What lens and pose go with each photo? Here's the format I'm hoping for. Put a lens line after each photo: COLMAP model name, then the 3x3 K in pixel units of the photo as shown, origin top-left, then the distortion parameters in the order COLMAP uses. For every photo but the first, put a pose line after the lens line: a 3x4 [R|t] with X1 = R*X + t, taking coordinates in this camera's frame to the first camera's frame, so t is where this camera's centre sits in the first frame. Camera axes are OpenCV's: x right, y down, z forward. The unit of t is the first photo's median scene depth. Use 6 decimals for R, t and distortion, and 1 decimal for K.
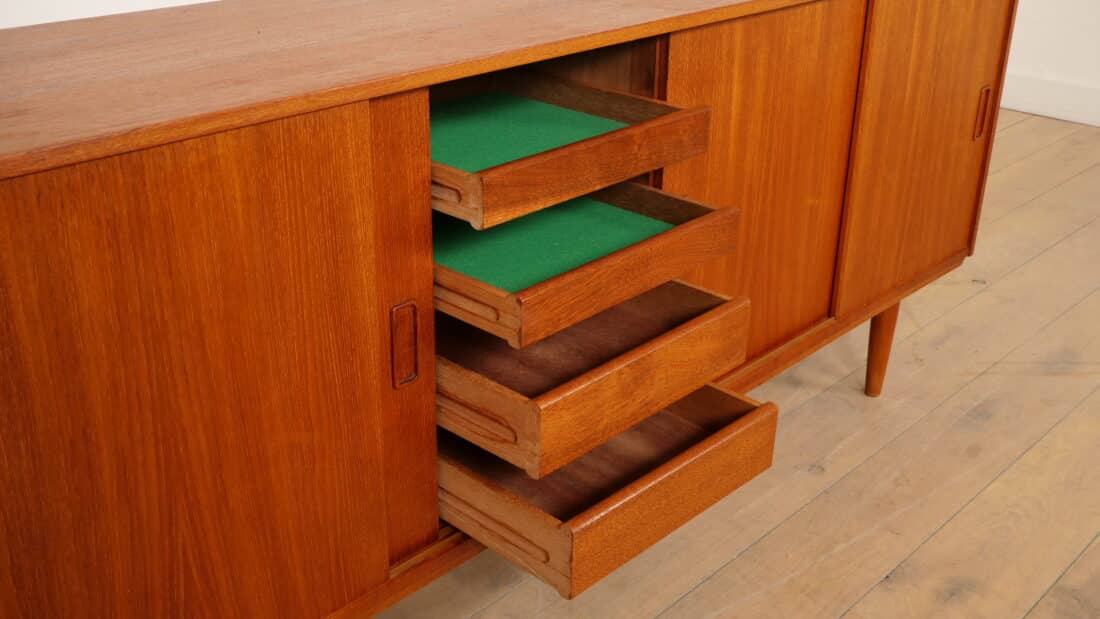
lens RADIAL K [[1163.0, 0, 543.7], [0, 1163.0, 321.2], [0, 0, 1]] dist [-0.005416, 0.000000]
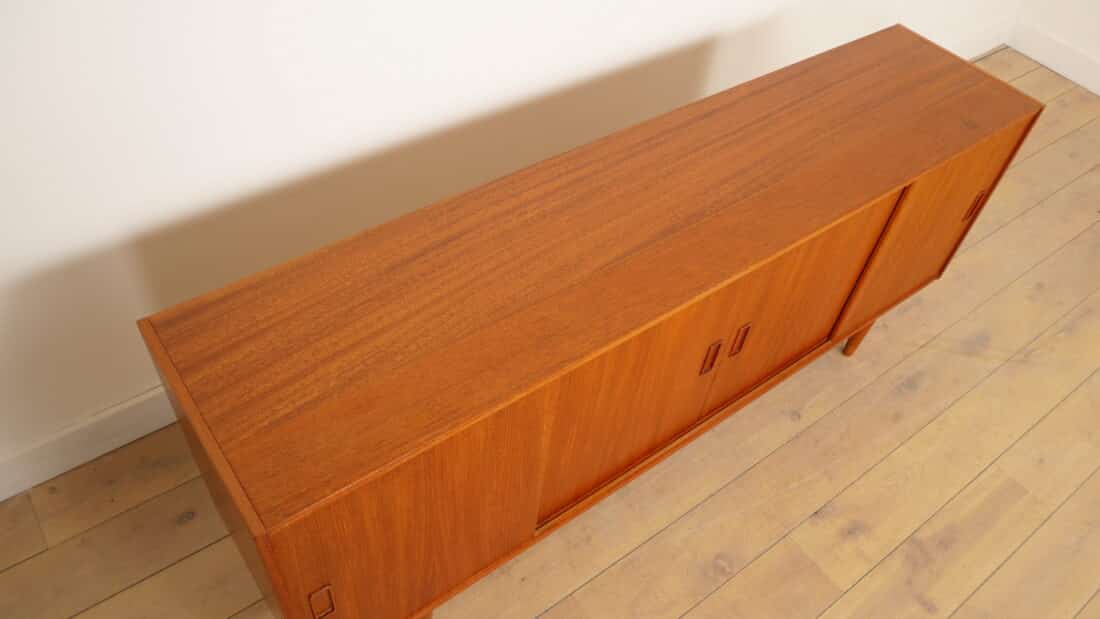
lens RADIAL K [[801.0, 0, 549.0], [0, 801.0, 312.7], [0, 0, 1]] dist [-0.040373, 0.001364]
pose [[0.982789, 0.172797, -0.065324, -0.059731], [-0.134821, 0.912660, 0.385843, -0.401243], [0.126292, -0.370395, 0.920249, -0.021328]]
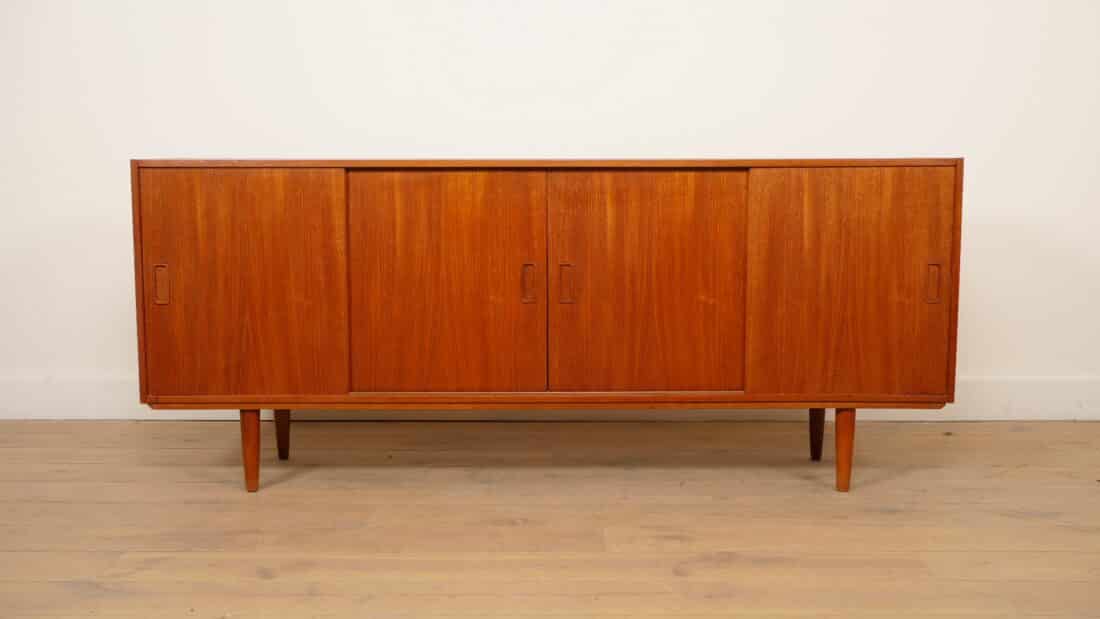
lens RADIAL K [[1284.6, 0, 552.6], [0, 1284.6, 313.5], [0, 0, 1]] dist [0.040105, 0.000000]
pose [[0.678276, 0.077917, -0.730664, 1.256468], [-0.300394, 0.936878, -0.178949, 0.266381], [0.670600, 0.340864, 0.658868, -0.255279]]
